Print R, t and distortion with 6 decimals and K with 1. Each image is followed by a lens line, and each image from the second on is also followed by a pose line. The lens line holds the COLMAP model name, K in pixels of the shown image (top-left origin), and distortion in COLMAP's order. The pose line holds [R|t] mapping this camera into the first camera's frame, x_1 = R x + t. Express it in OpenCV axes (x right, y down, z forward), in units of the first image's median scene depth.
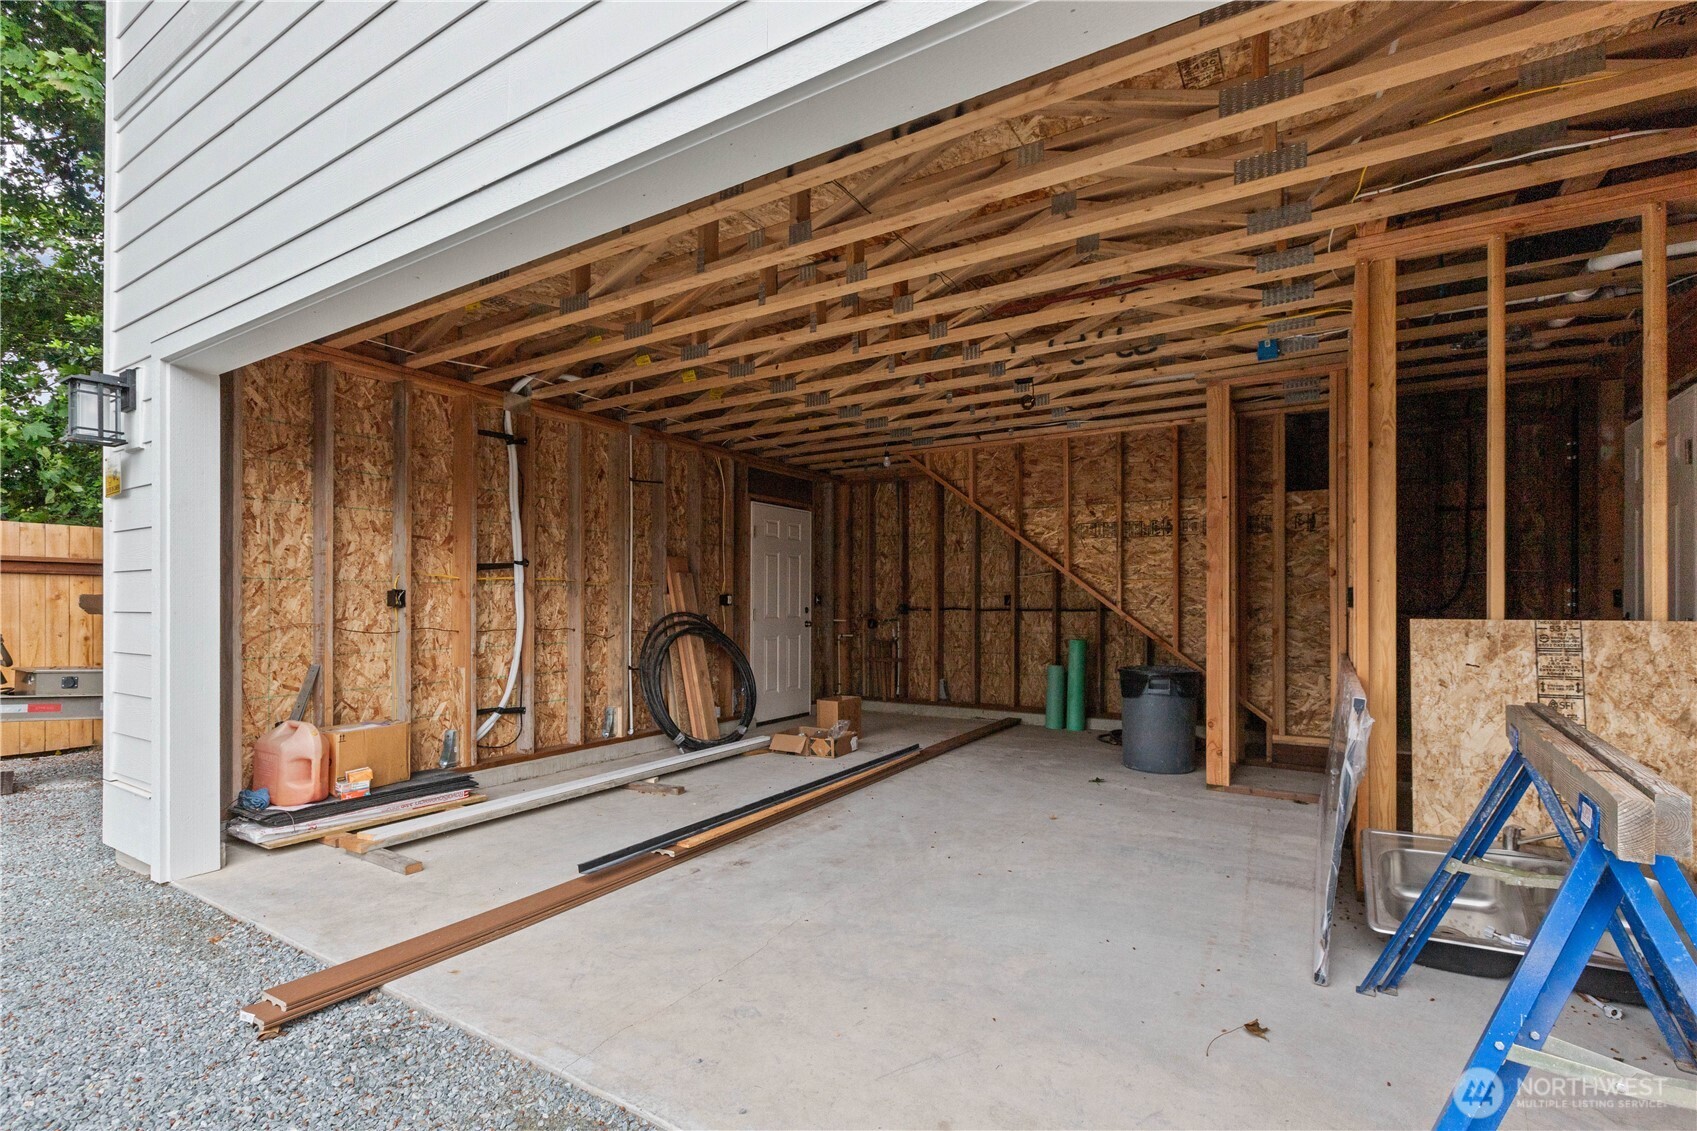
lens RADIAL K [[767.3, 0, 848.2], [0, 767.3, 588.4], [0, 0, 1]] dist [0.001276, 0.000256]
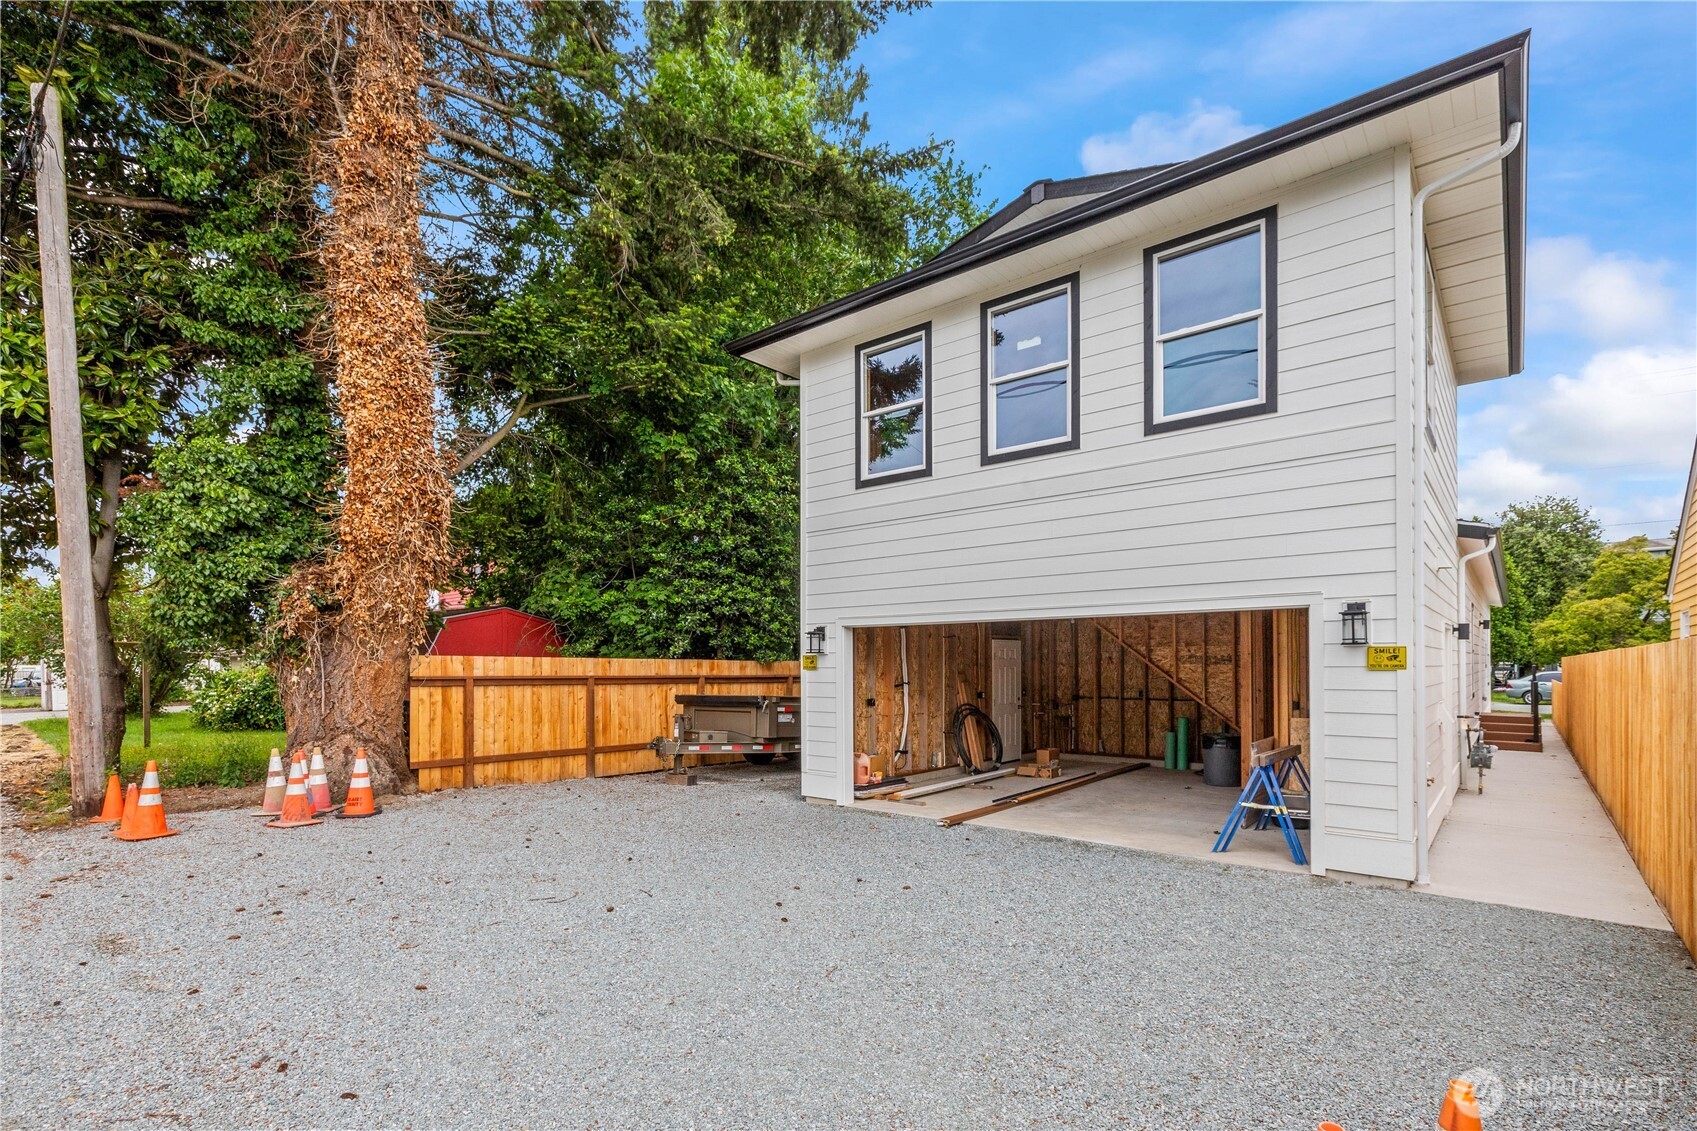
lens RADIAL K [[792.5, 0, 855.8], [0, 792.5, 650.5], [0, 0, 1]] dist [0.000026, 0.000053]
pose [[0.991246, -0.007295, -0.131828, -0.218244], [0.007422, 0.999972, 0.000474, -0.100372], [0.131821, -0.001448, 0.991272, -0.962938]]
